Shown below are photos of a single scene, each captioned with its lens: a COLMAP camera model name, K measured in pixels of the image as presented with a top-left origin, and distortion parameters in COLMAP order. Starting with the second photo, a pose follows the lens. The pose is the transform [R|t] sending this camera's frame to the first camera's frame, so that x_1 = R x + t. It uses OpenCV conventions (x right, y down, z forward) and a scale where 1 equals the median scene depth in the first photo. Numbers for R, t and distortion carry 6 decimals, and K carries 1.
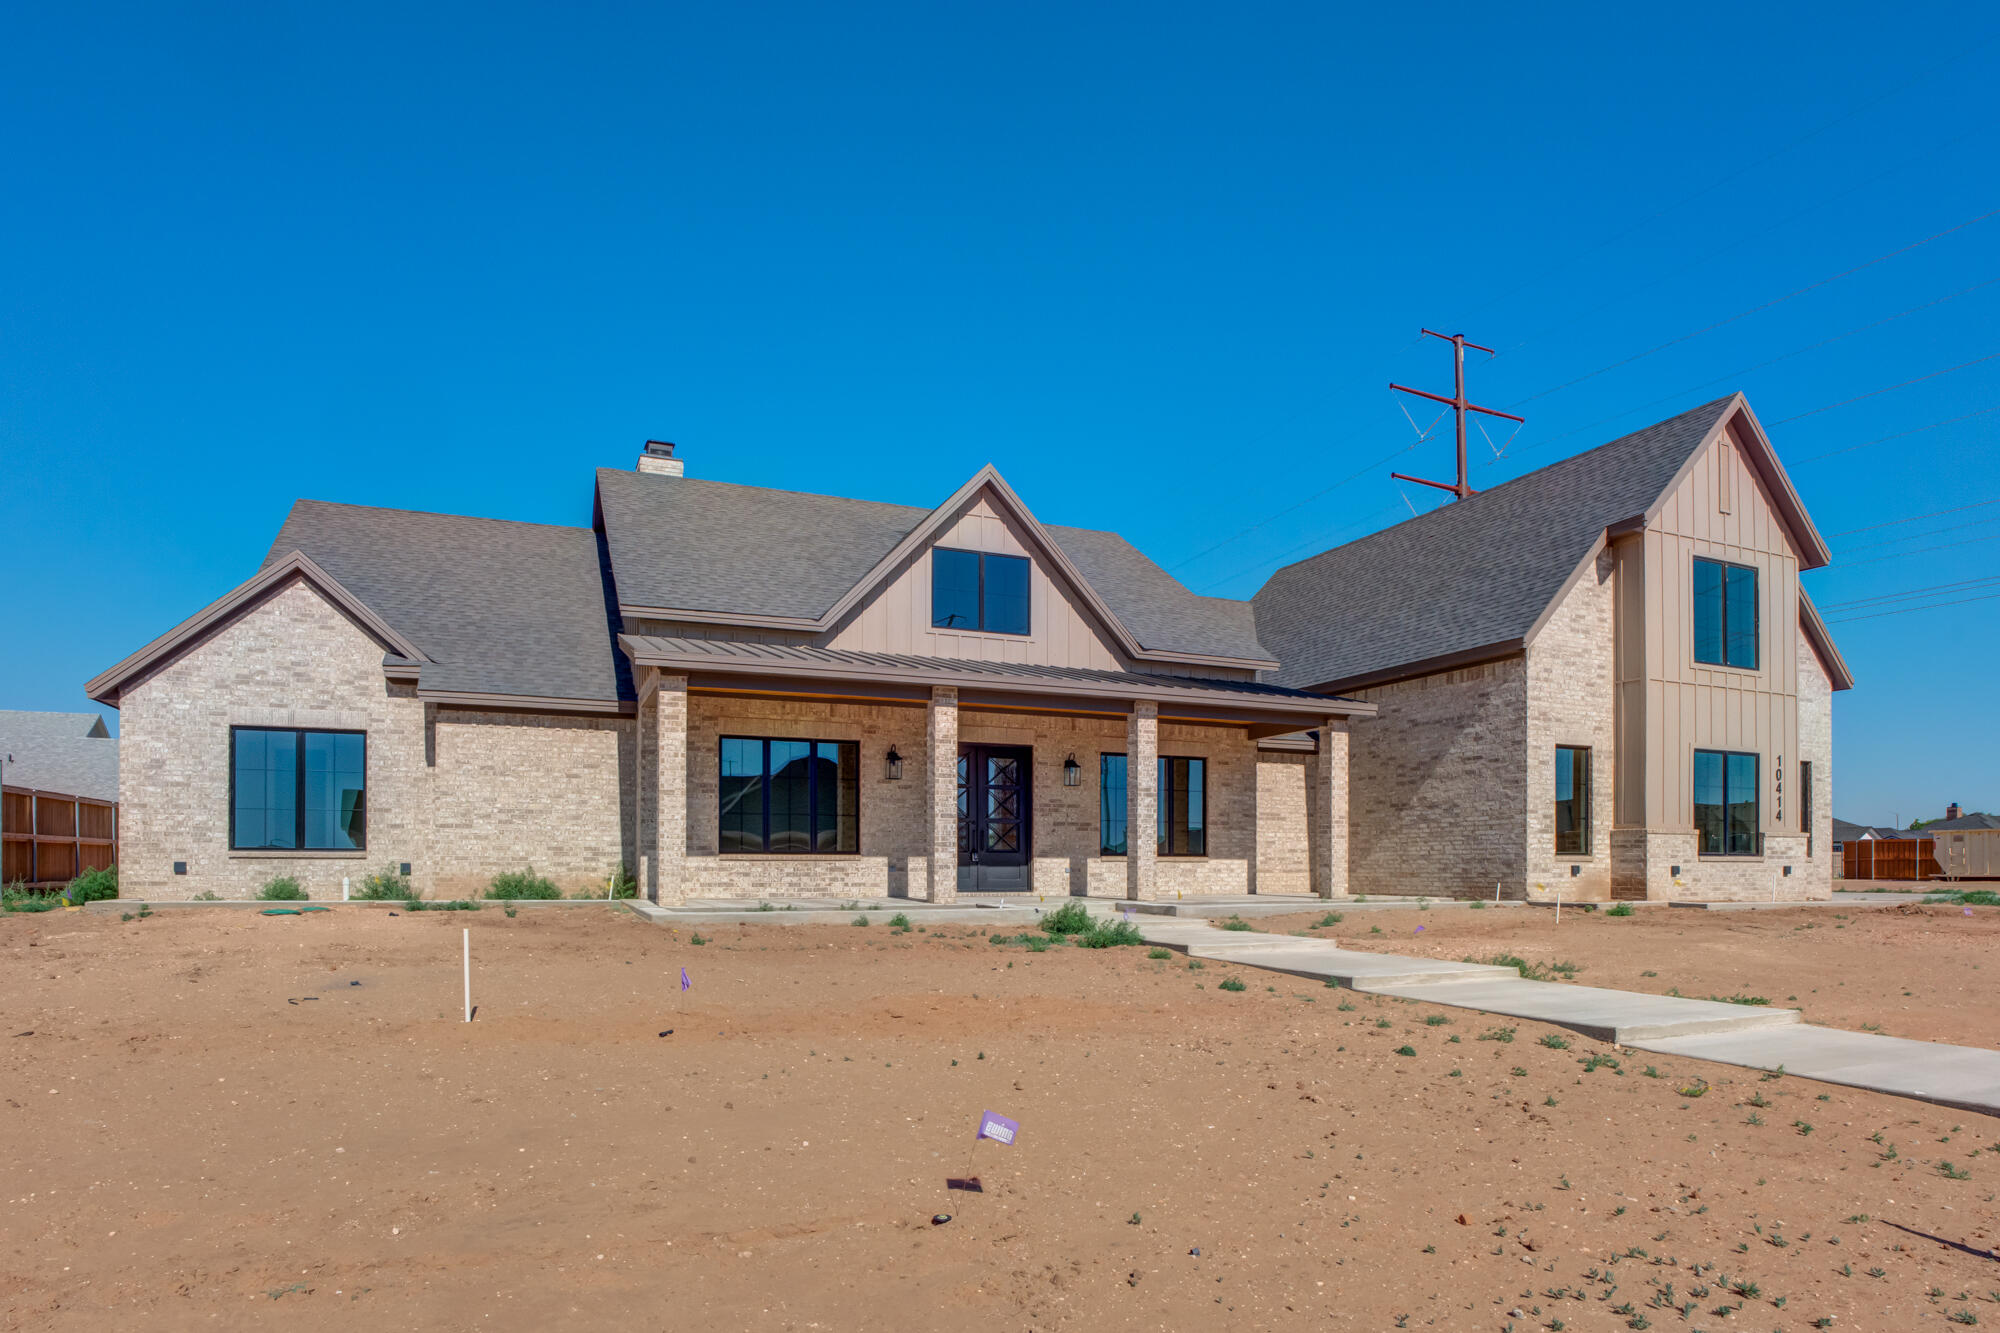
lens RADIAL K [[1090.3, 0, 975.4], [0, 1090.3, 856.3], [0, 0, 1]] dist [-0.041025, 0.003758]
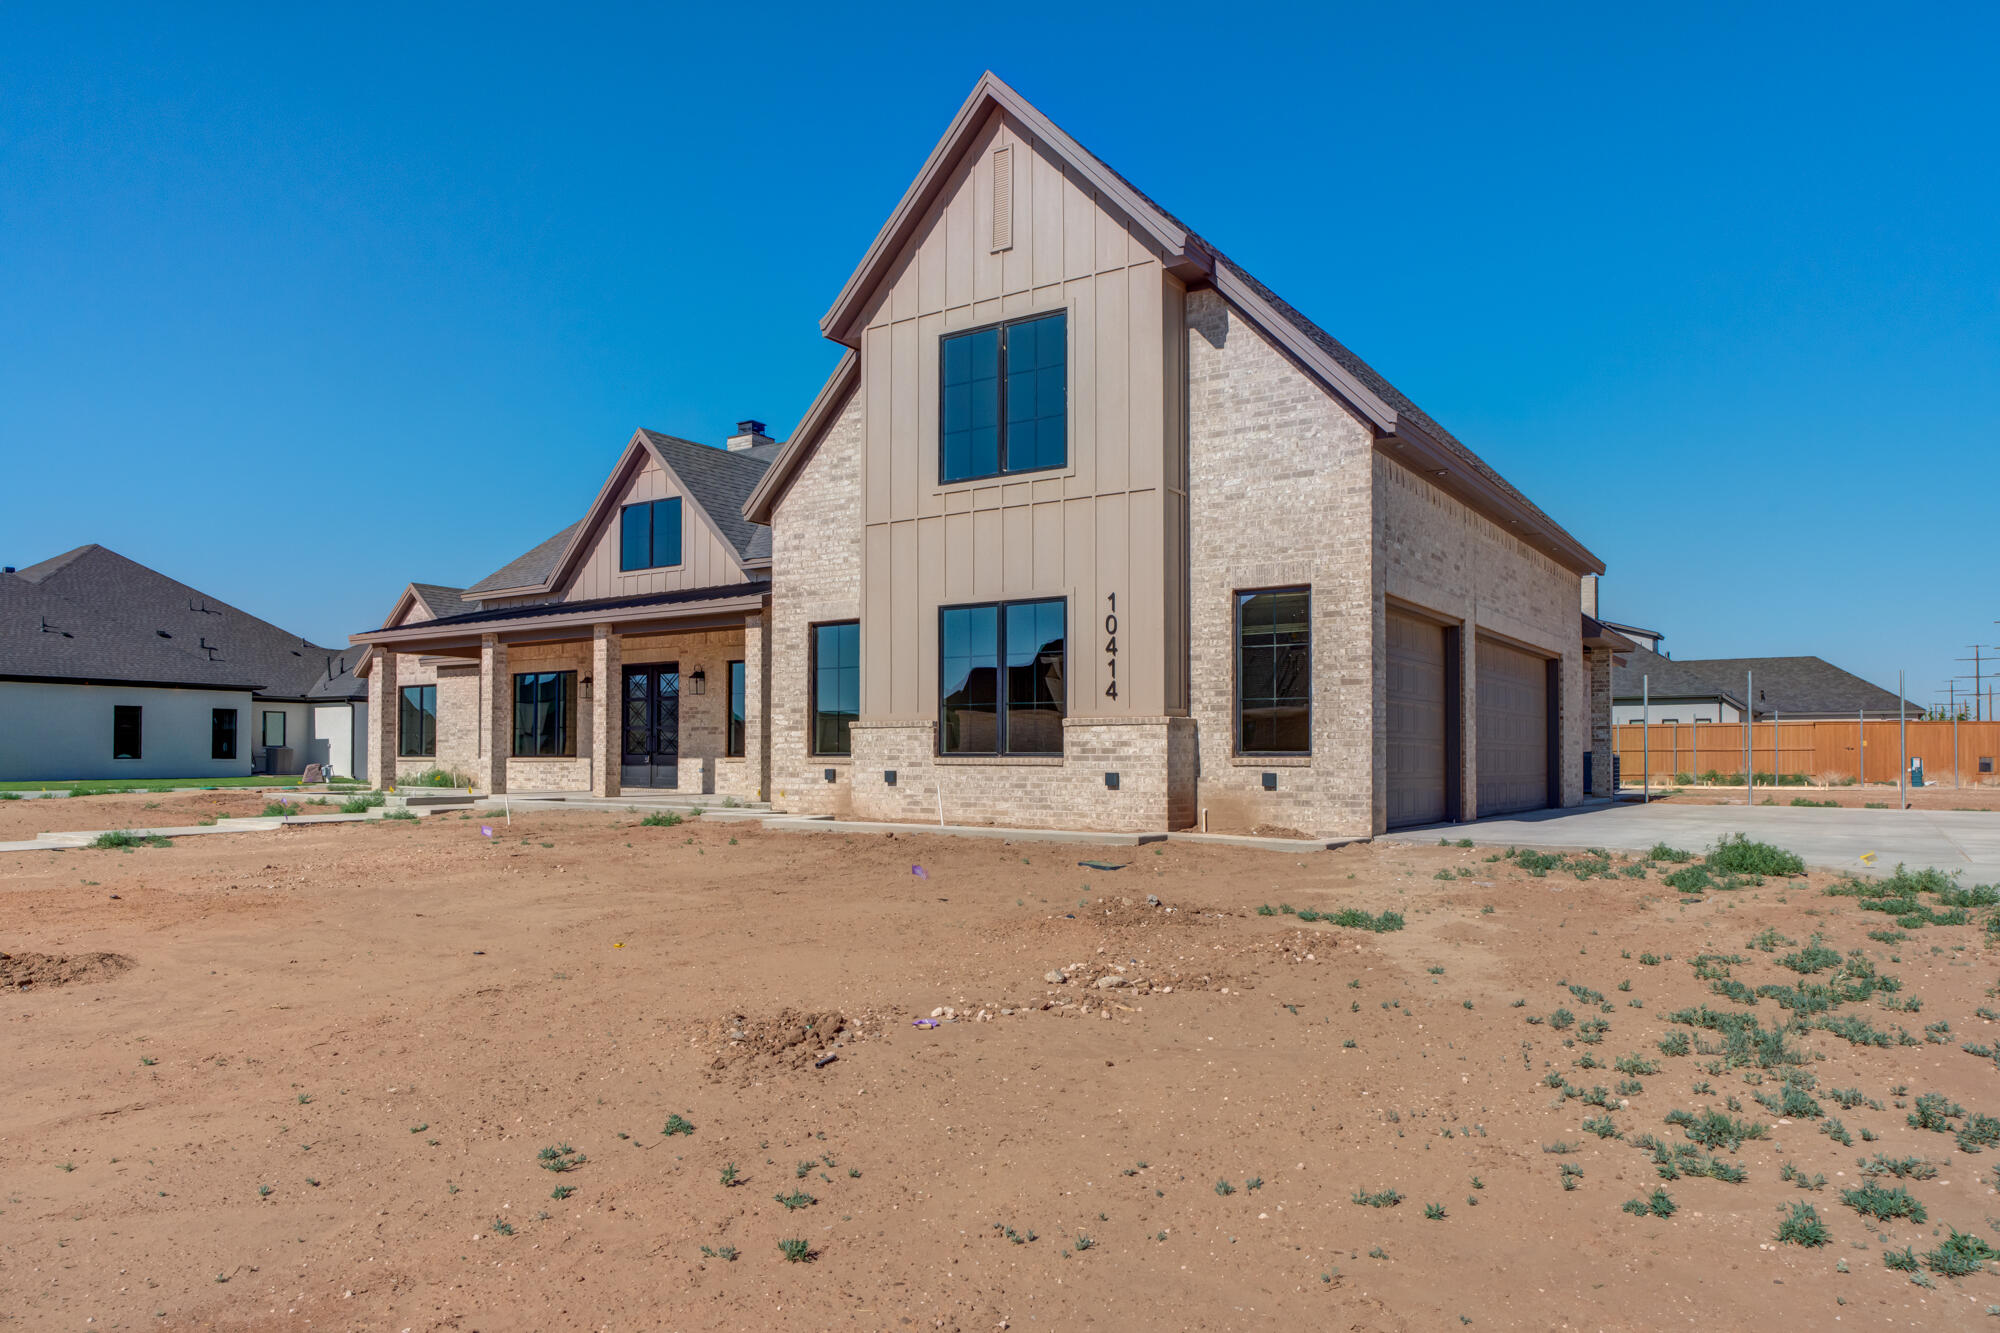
lens RADIAL K [[1260.5, 0, 980.1], [0, 1260.5, 735.9], [0, 0, 1]] dist [-0.037572, 0.000342]
pose [[0.551753, -0.015124, -0.833870, 1.379171], [0.004919, 0.999877, -0.014880, -0.001784], [0.833993, 0.004108, 0.551760, 0.558747]]
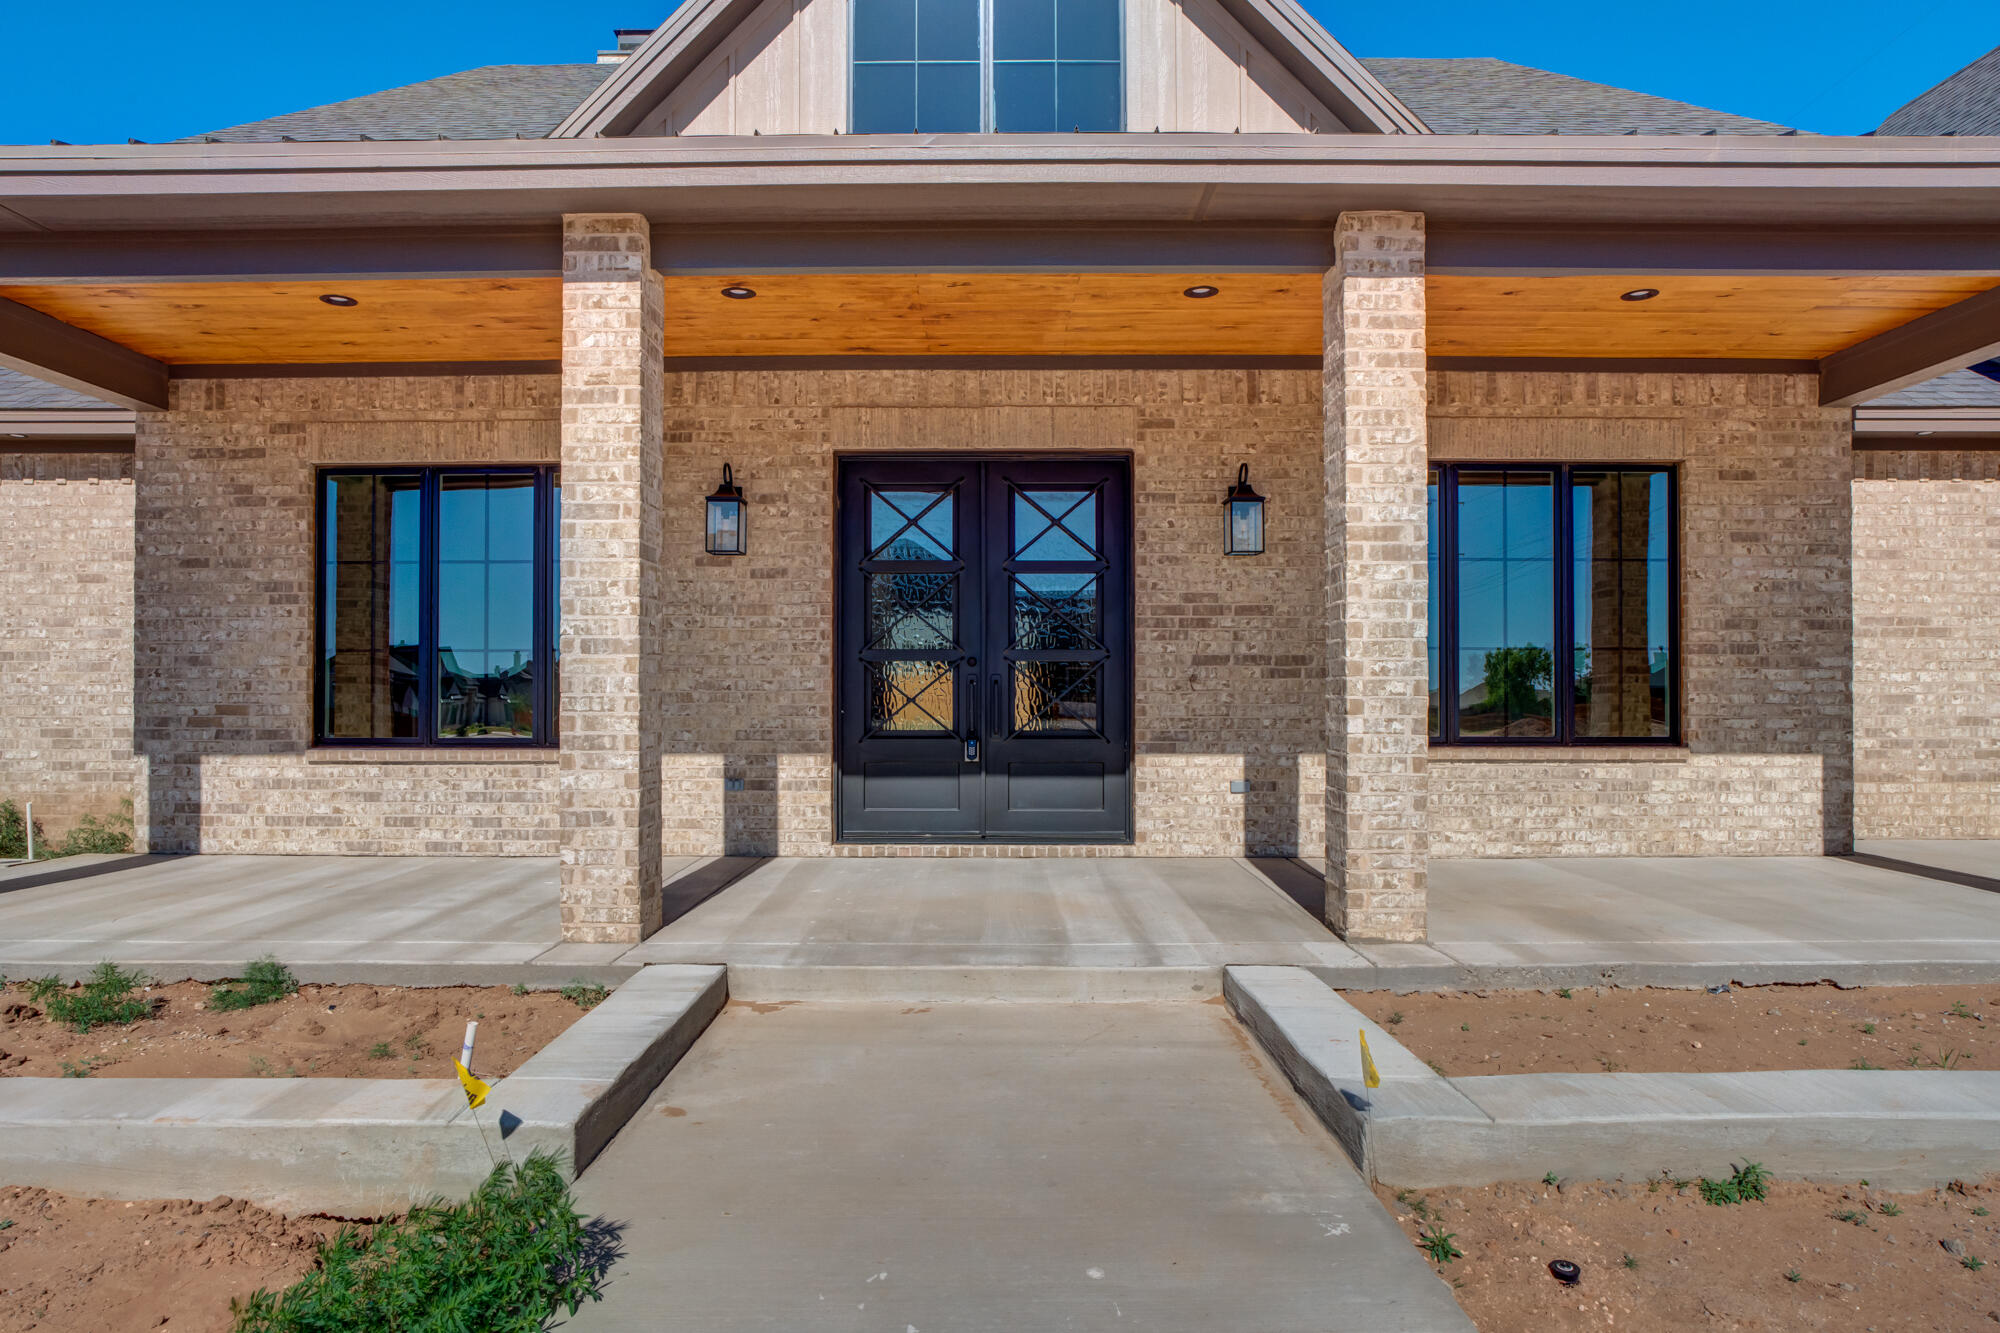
lens RADIAL K [[1140.6, 0, 982.6], [0, 1140.6, 686.9], [0, 0, 1]] dist [-0.028672, 0.009748]
pose [[0.923806, -0.007904, -0.382780, 0.160565], [0.006749, 0.999968, -0.004360, -0.020683], [0.382802, 0.001444, 0.923829, 0.646944]]
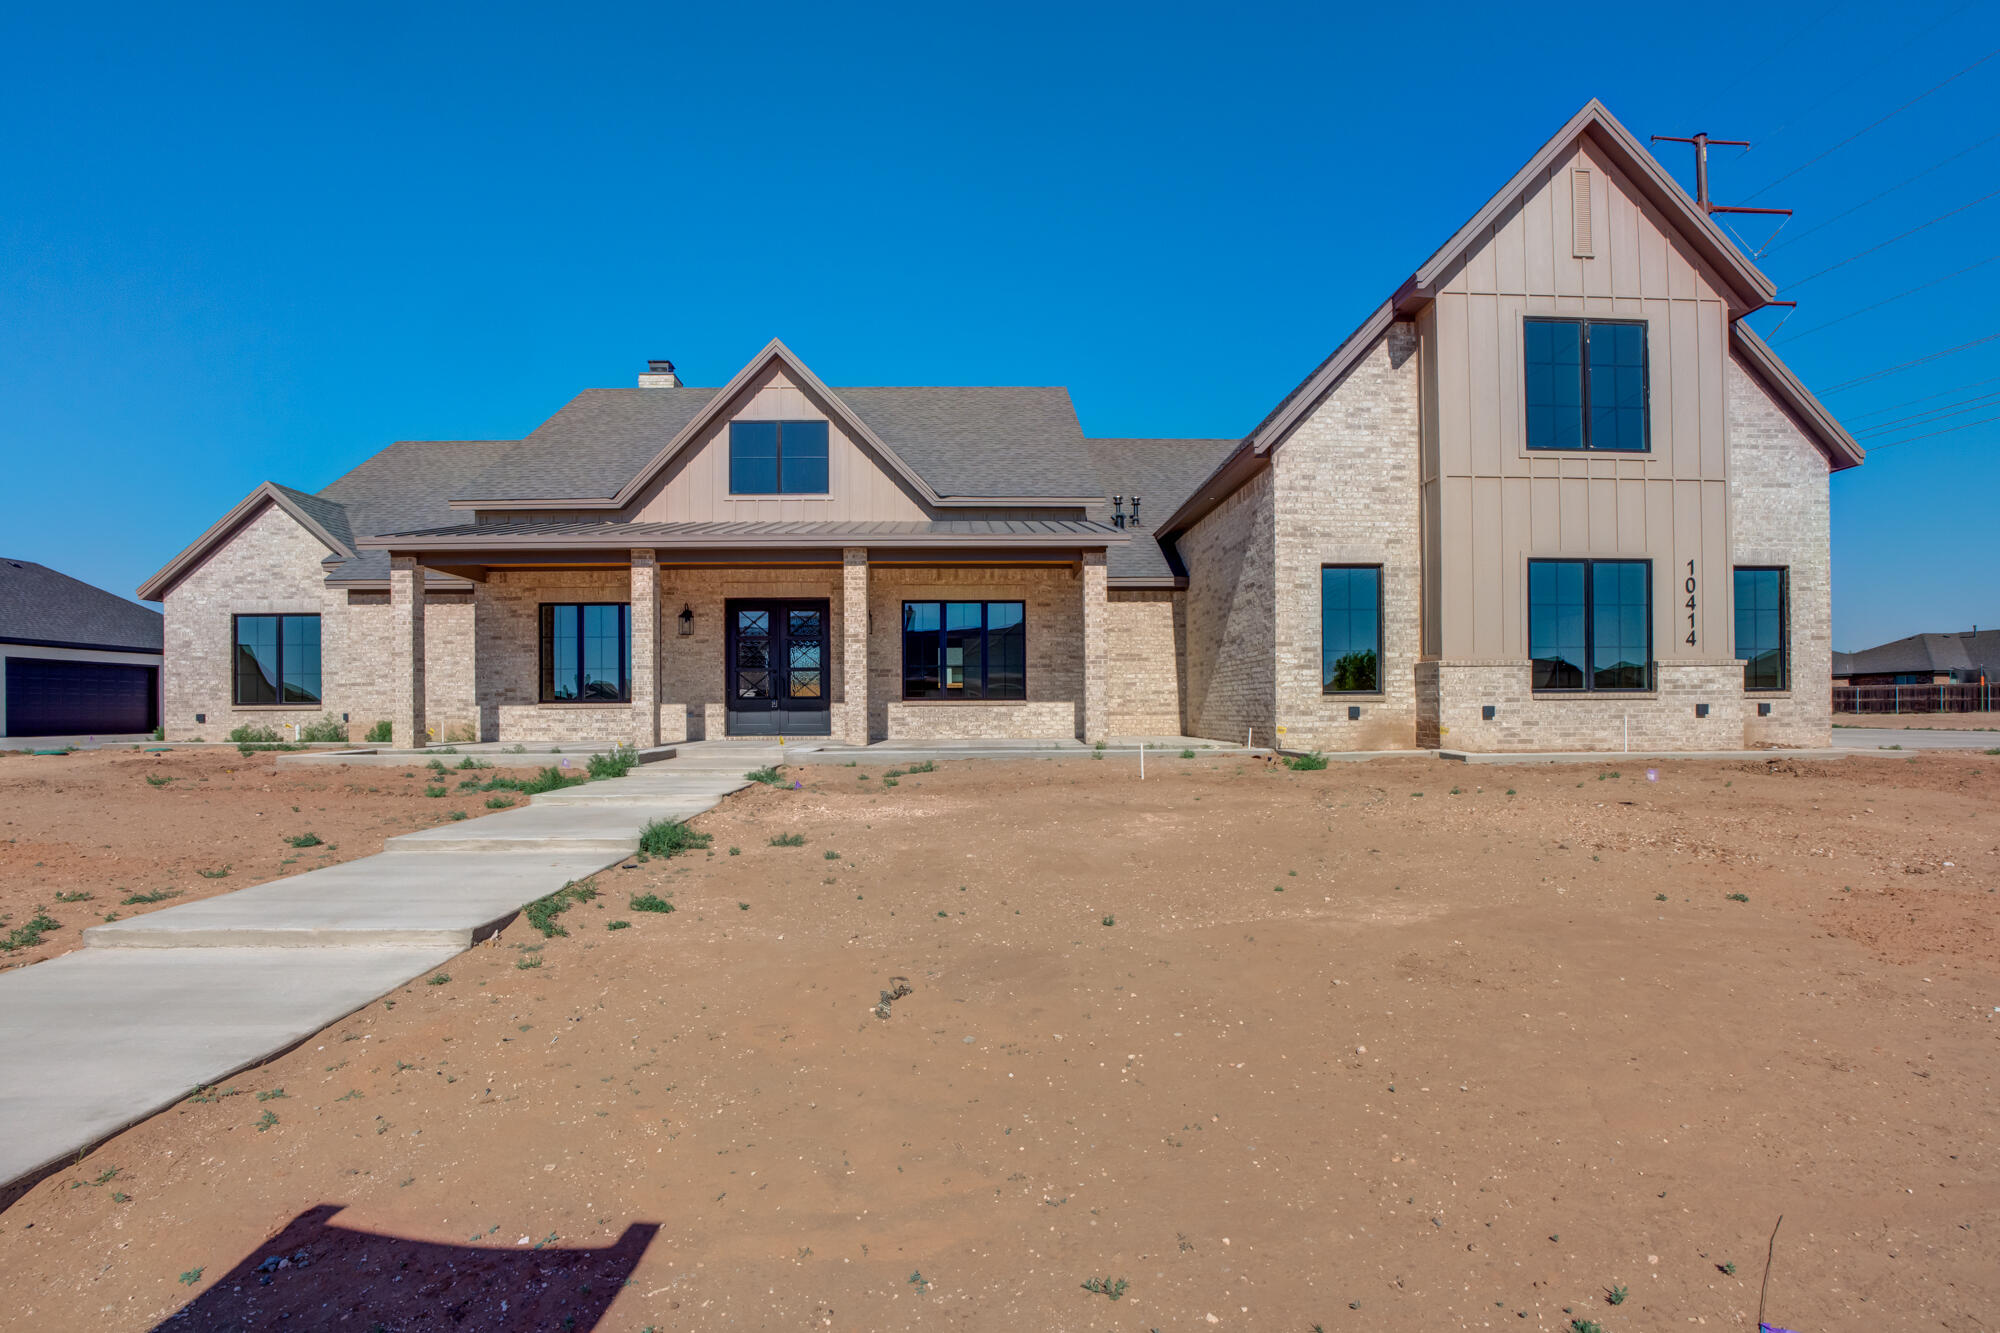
lens RADIAL K [[917.4, 0, 984.6], [0, 917.4, 704.4], [0, 0, 1]] dist [-0.042121, 0.003874]
pose [[0.936268, -0.009789, -0.351149, 0.525732], [0.012124, 0.999917, 0.004453, 0.000128], [0.351077, -0.008426, 0.936309, 0.228345]]
